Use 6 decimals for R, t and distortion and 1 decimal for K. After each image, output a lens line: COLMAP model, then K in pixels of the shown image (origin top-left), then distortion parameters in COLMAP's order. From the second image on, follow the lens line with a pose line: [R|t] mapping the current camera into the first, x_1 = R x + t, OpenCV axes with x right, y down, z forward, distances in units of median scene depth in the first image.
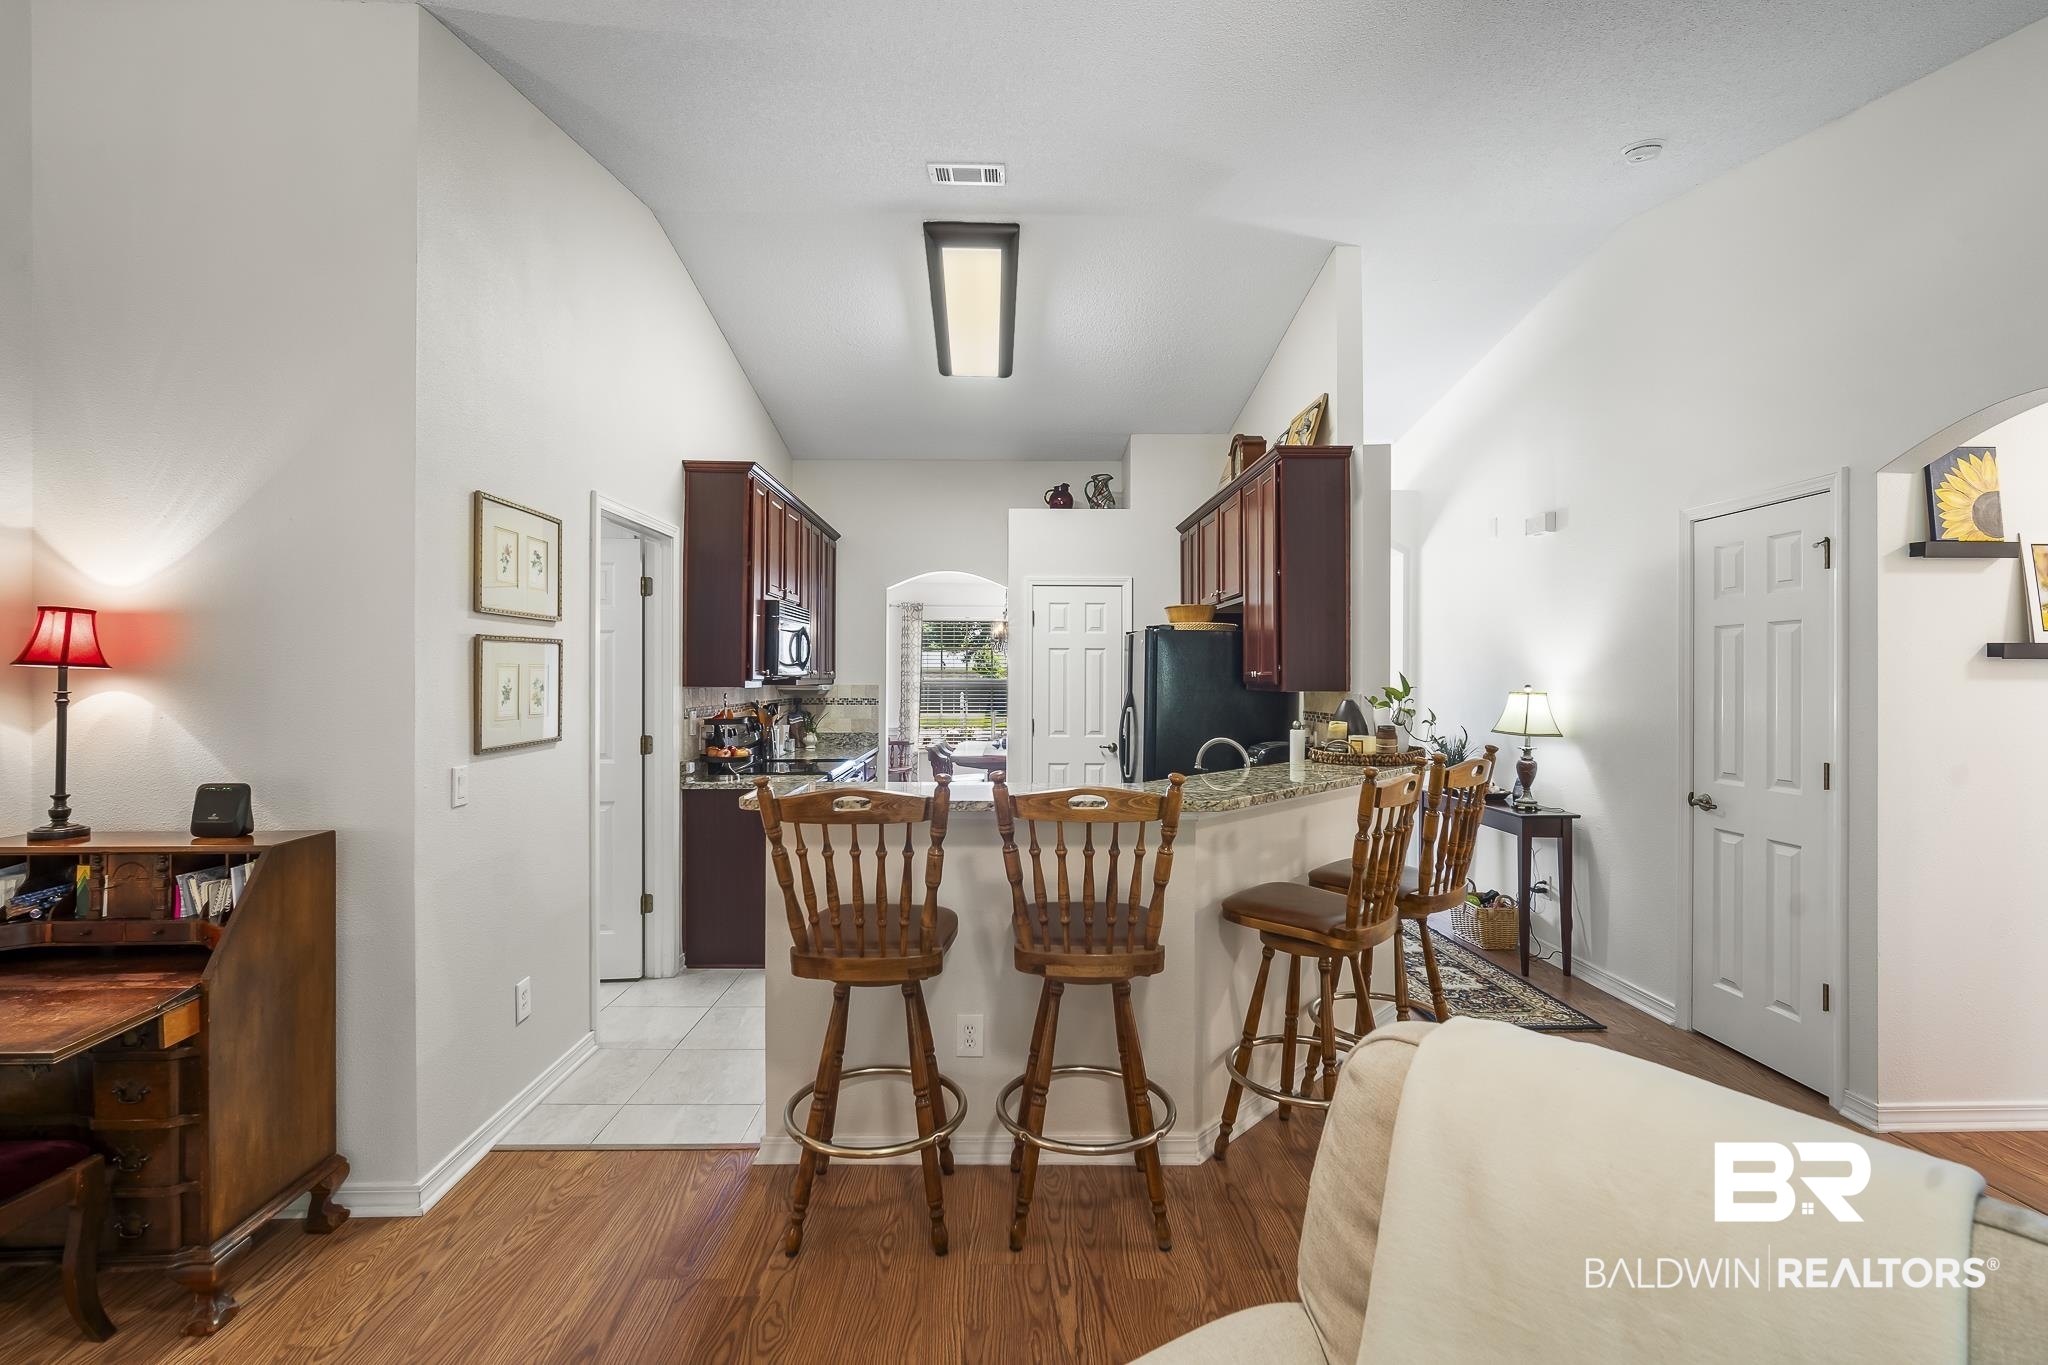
lens RADIAL K [[922.1, 0, 1036.3], [0, 922.1, 667.4], [0, 0, 1]] dist [-0.009455, 0.001924]
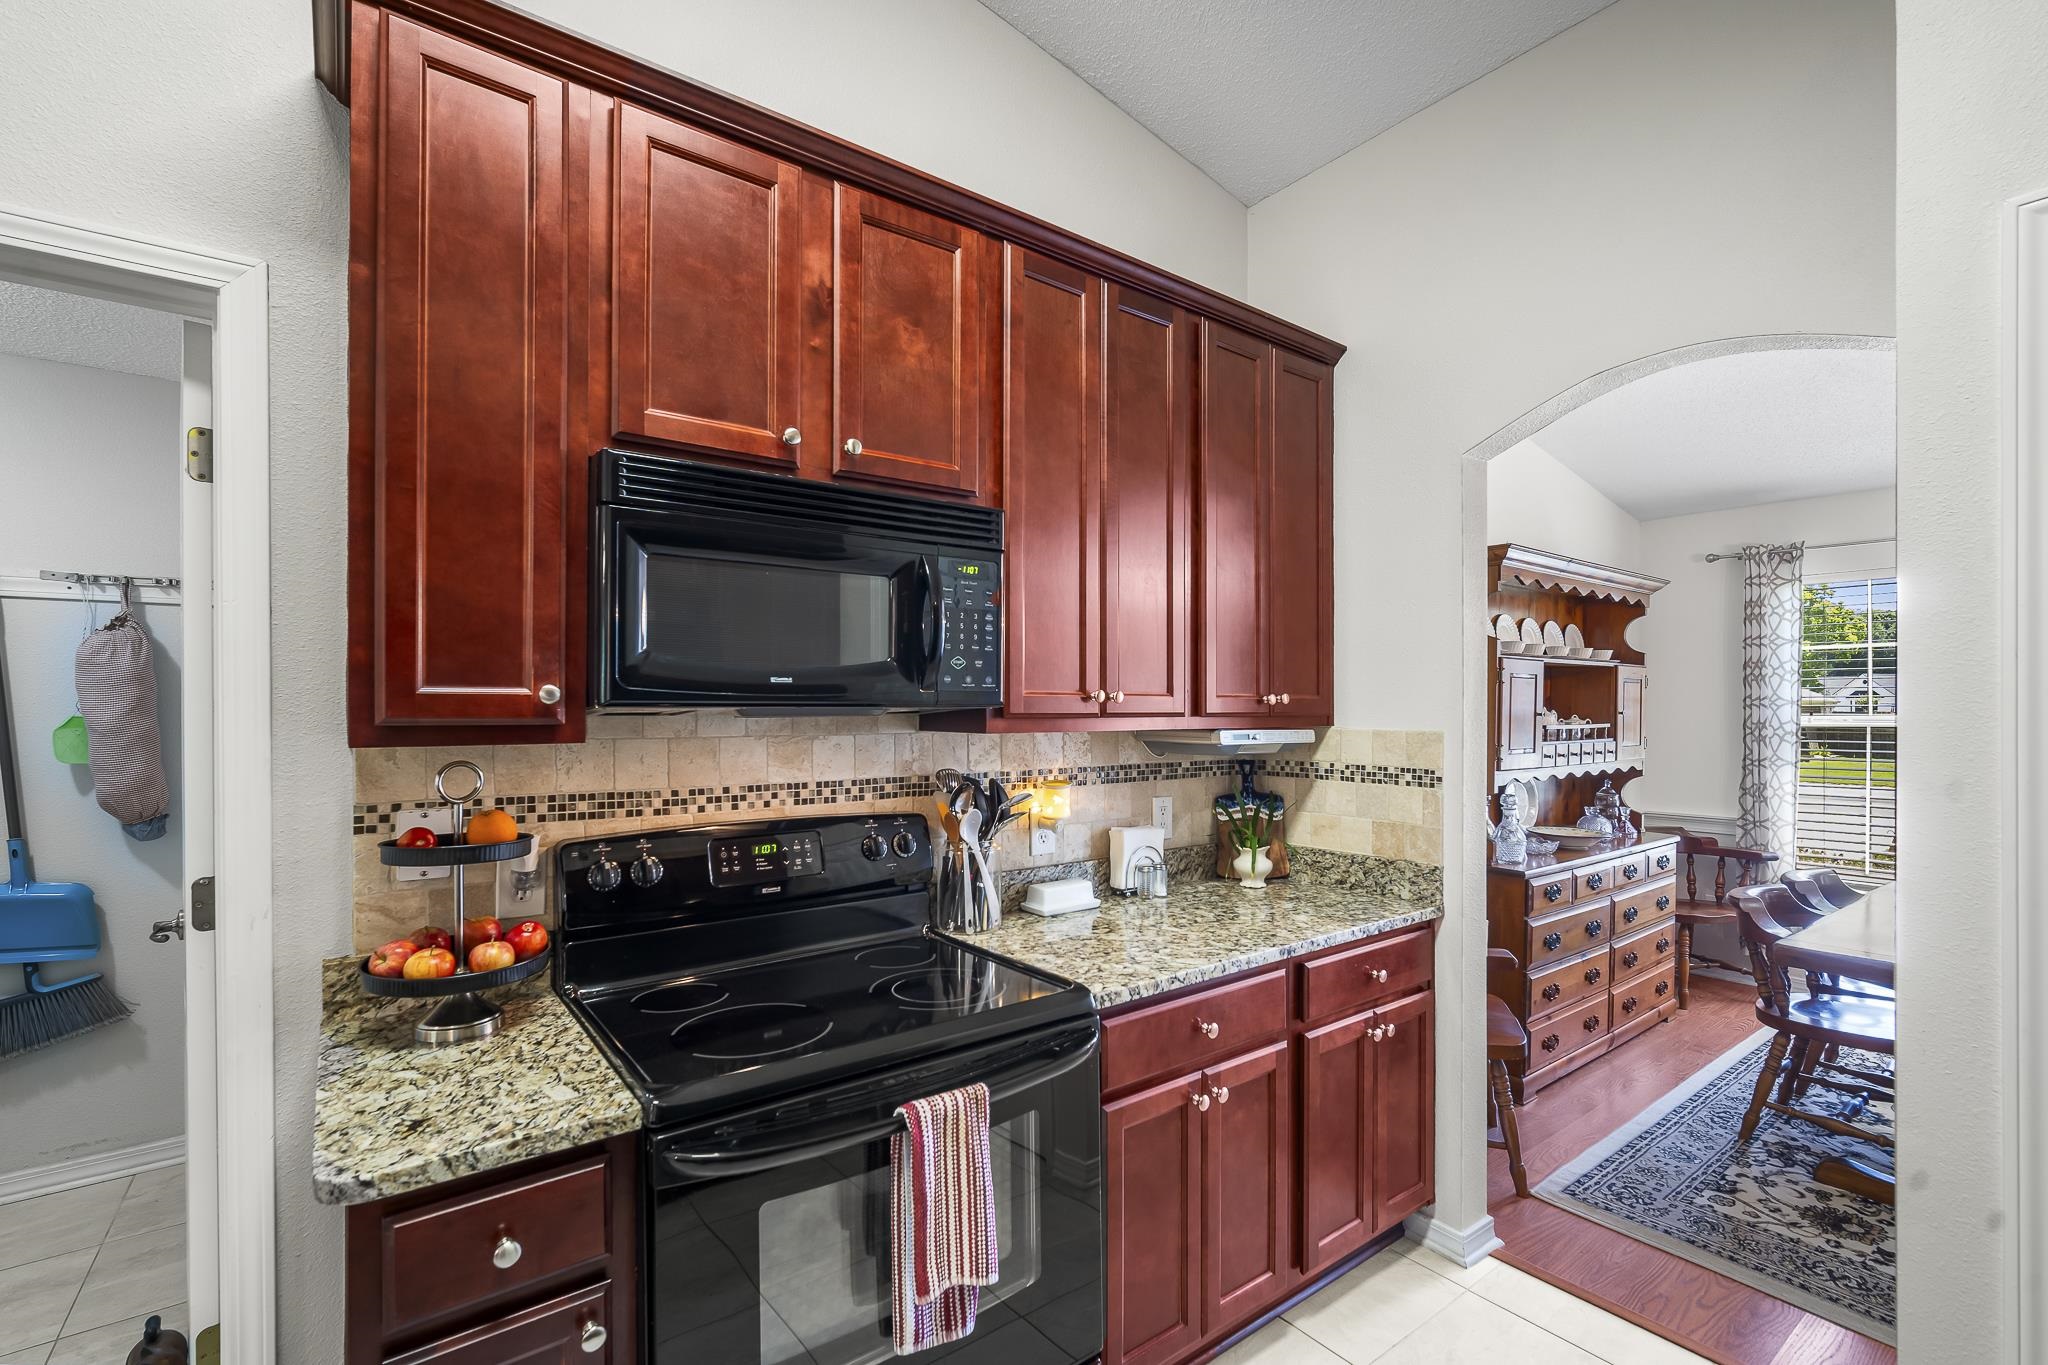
lens RADIAL K [[922.1, 0, 1017.9], [0, 922.1, 698.0], [0, 0, 1]] dist [-0.009455, 0.001924]
pose [[0.581083, -0.011131, -0.813768, 0.062293], [0.008049, 0.999936, -0.007930, 0.017786], [0.813804, -0.001942, 0.581136, 1.642283]]
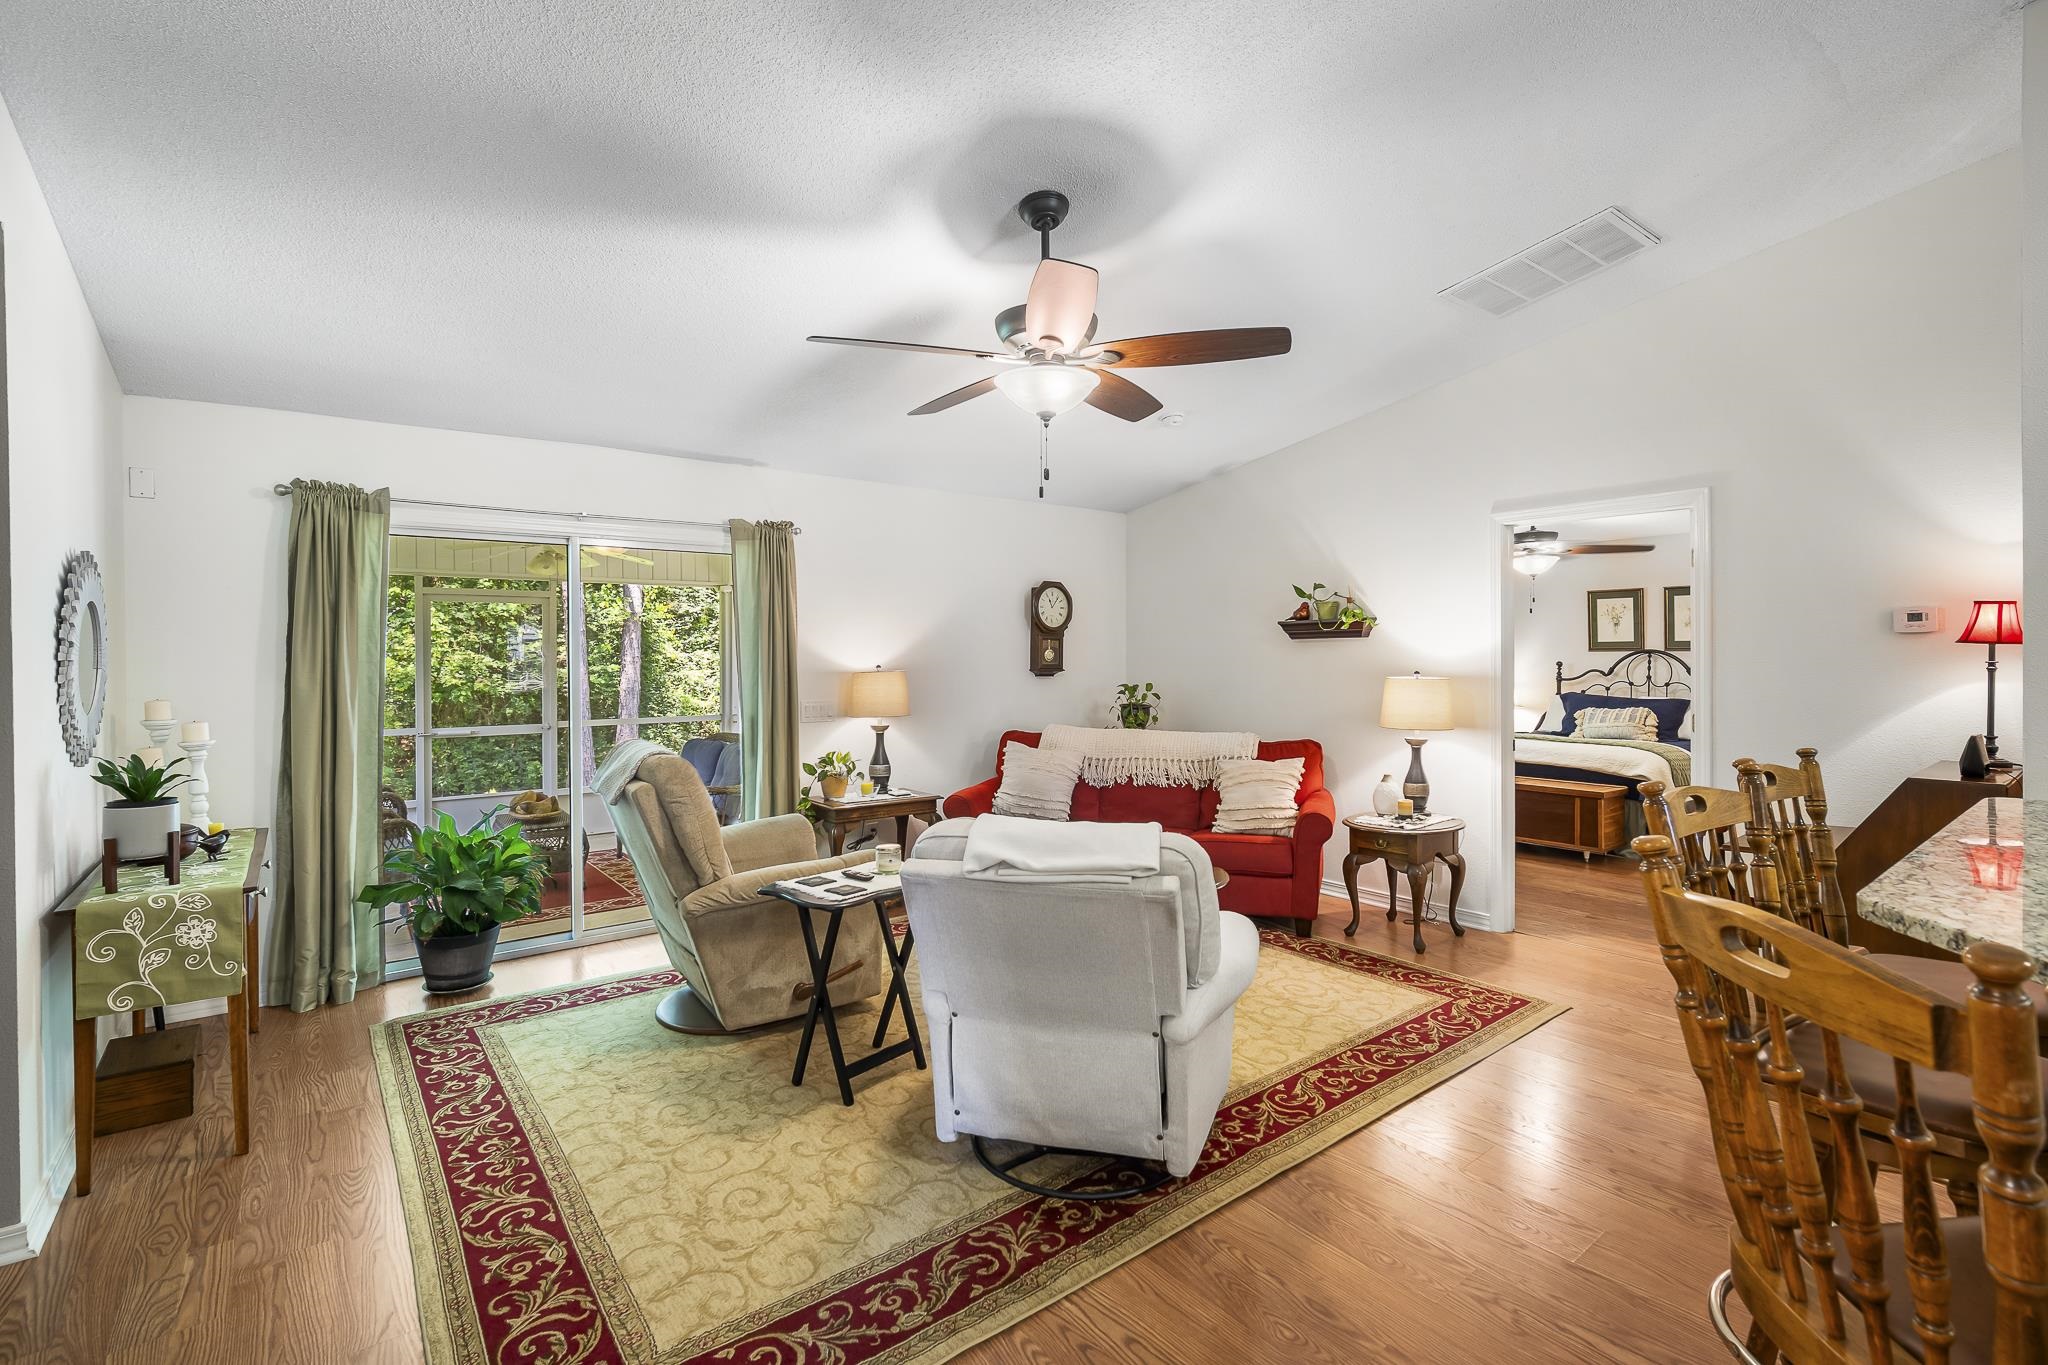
lens RADIAL K [[922.1, 0, 1026.7], [0, 922.1, 646.2], [0, 0, 1]] dist [-0.009455, 0.001924]
pose [[-0.802334, -0.007348, -0.596830, 0.769173], [0.003086, 0.999860, -0.016458, 0.017936], [0.596868, -0.015047, -0.802199, 1.024087]]
